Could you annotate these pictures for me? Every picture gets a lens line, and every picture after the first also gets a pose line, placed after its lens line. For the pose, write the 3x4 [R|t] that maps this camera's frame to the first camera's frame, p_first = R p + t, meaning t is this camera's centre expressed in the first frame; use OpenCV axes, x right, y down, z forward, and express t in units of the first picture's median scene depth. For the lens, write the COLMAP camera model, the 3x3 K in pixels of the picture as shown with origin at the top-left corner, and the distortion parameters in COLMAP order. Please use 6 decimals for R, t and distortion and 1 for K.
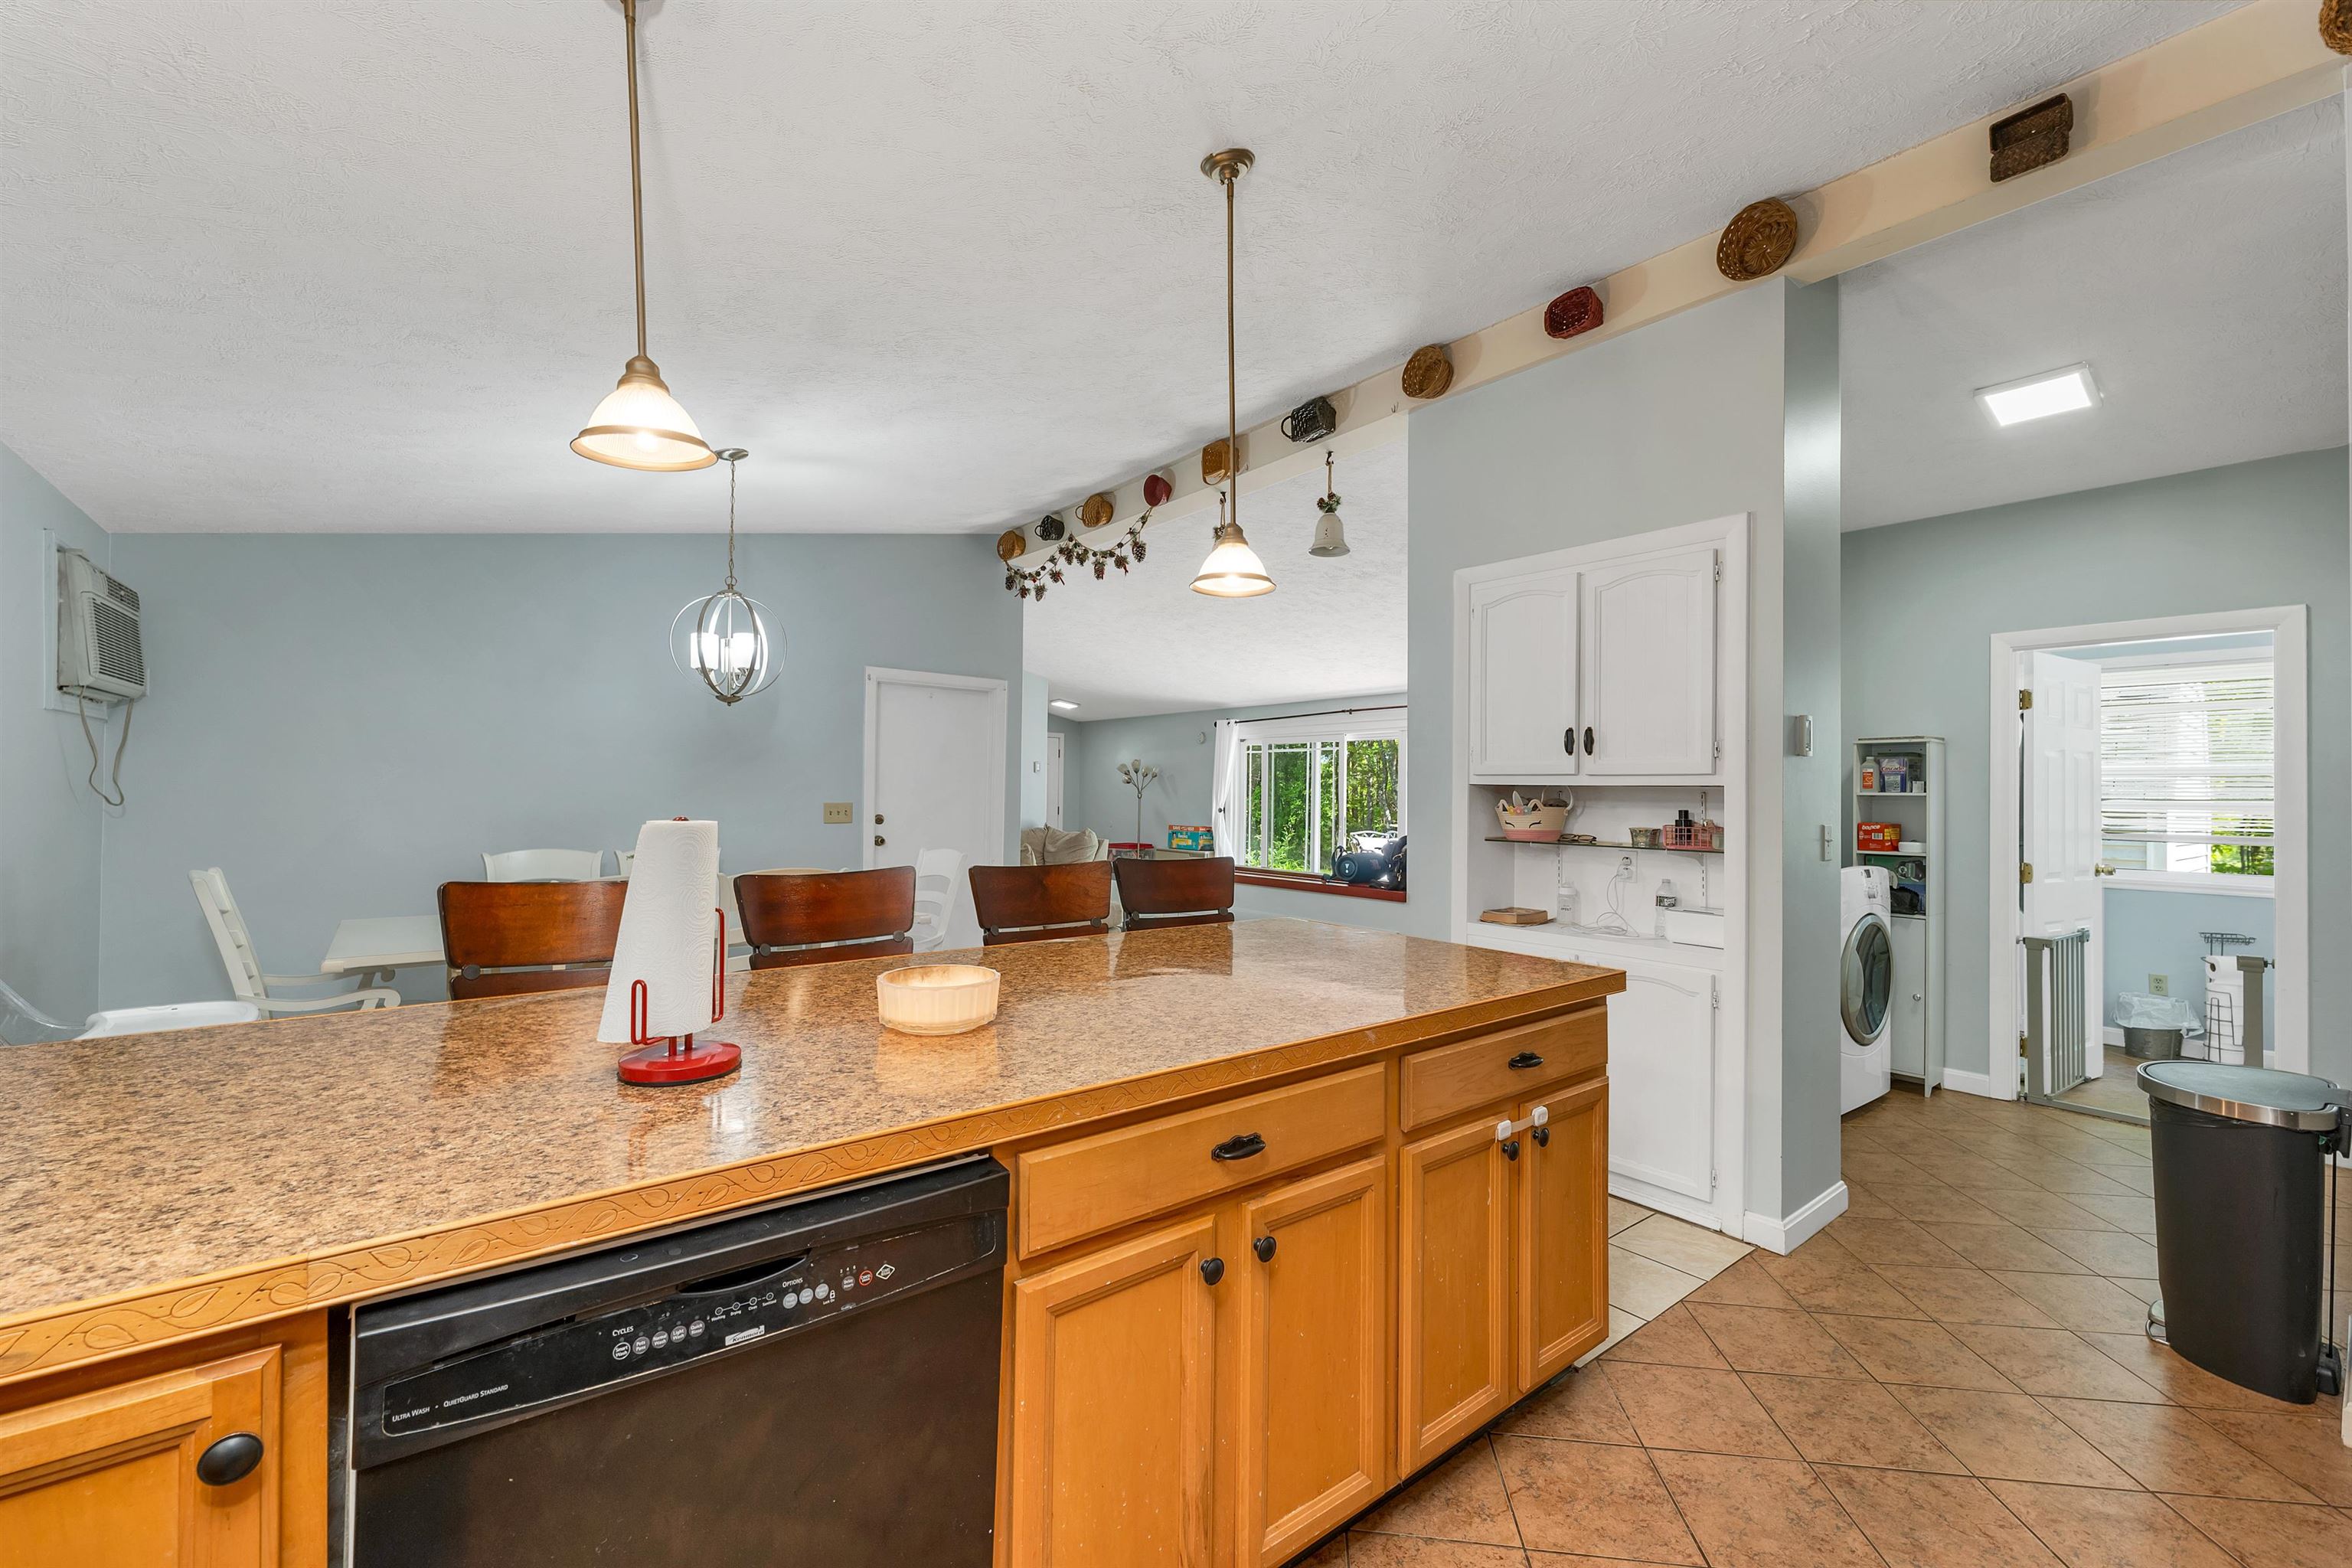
lens RADIAL K [[975.3, 0, 1171.1], [0, 975.3, 791.4], [0, 0, 1]] dist [0.001634, -0.000345]
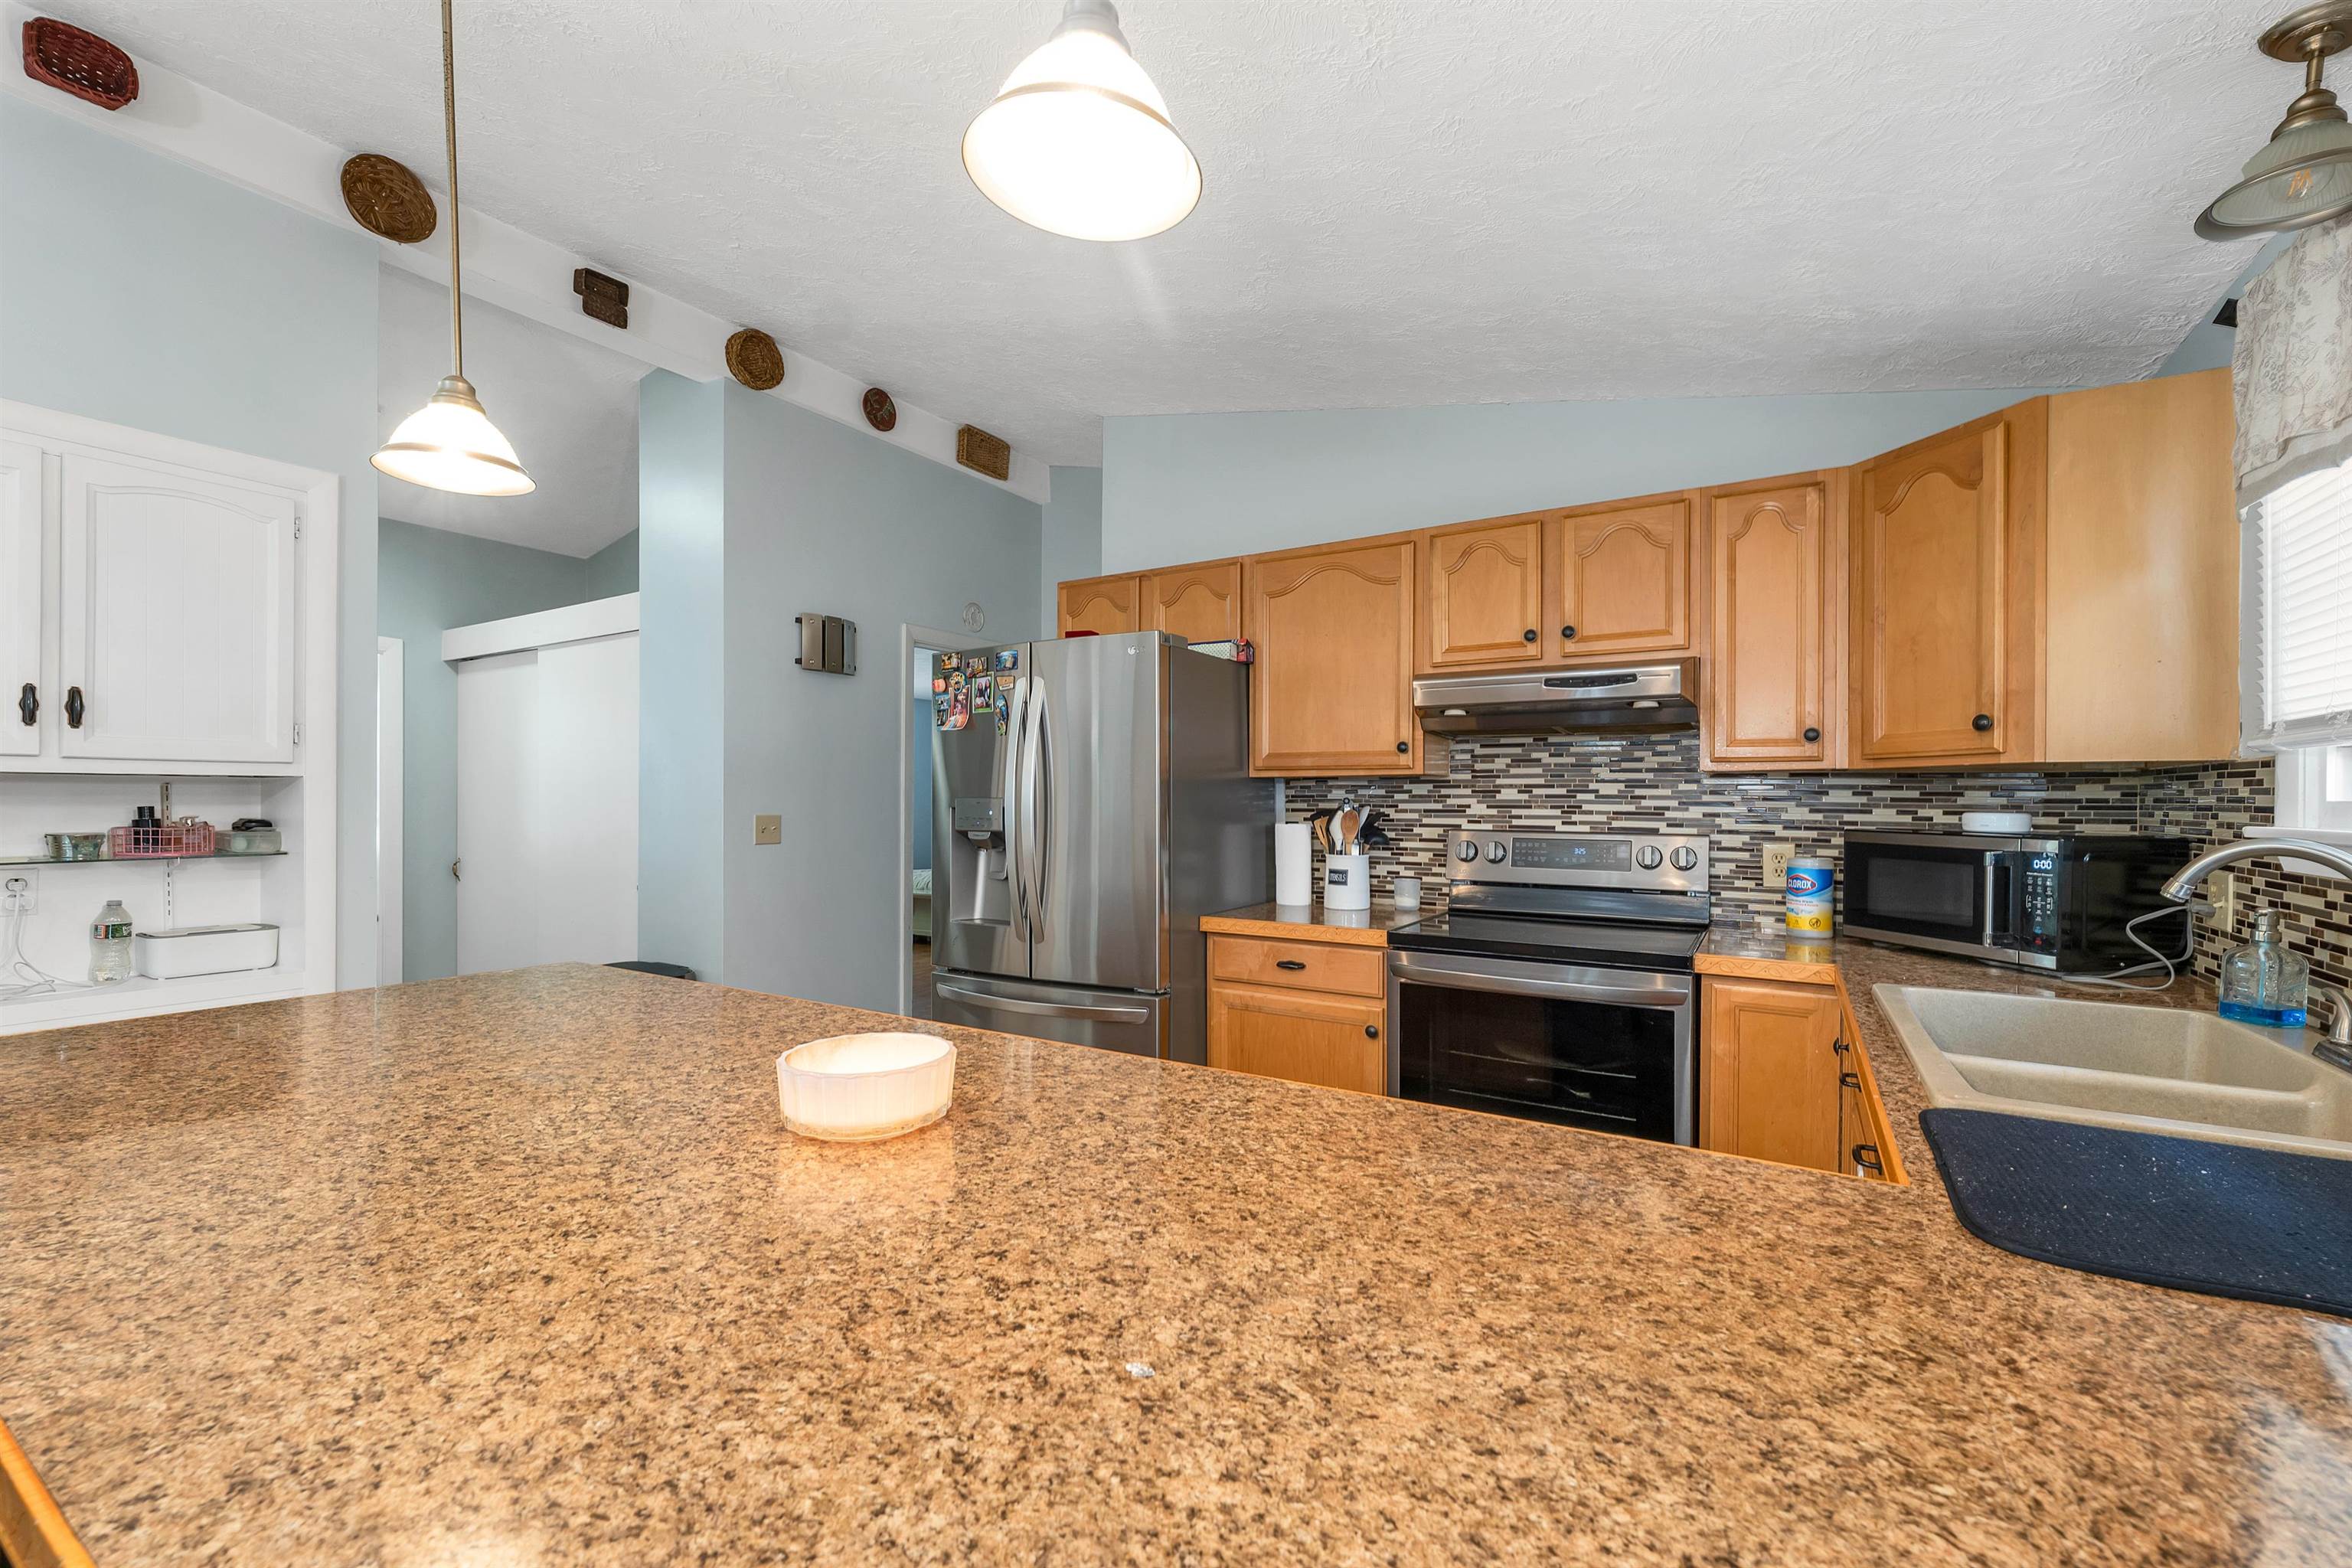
lens RADIAL K [[975.3, 0, 1171.1], [0, 975.3, 791.4], [0, 0, 1]] dist [0.001634, -0.000345]
pose [[-0.339357, -0.008151, 0.940622, -1.391886], [-0.008763, 0.999946, 0.005504, -0.012272], [-0.940617, -0.006375, -0.339410, 1.462654]]
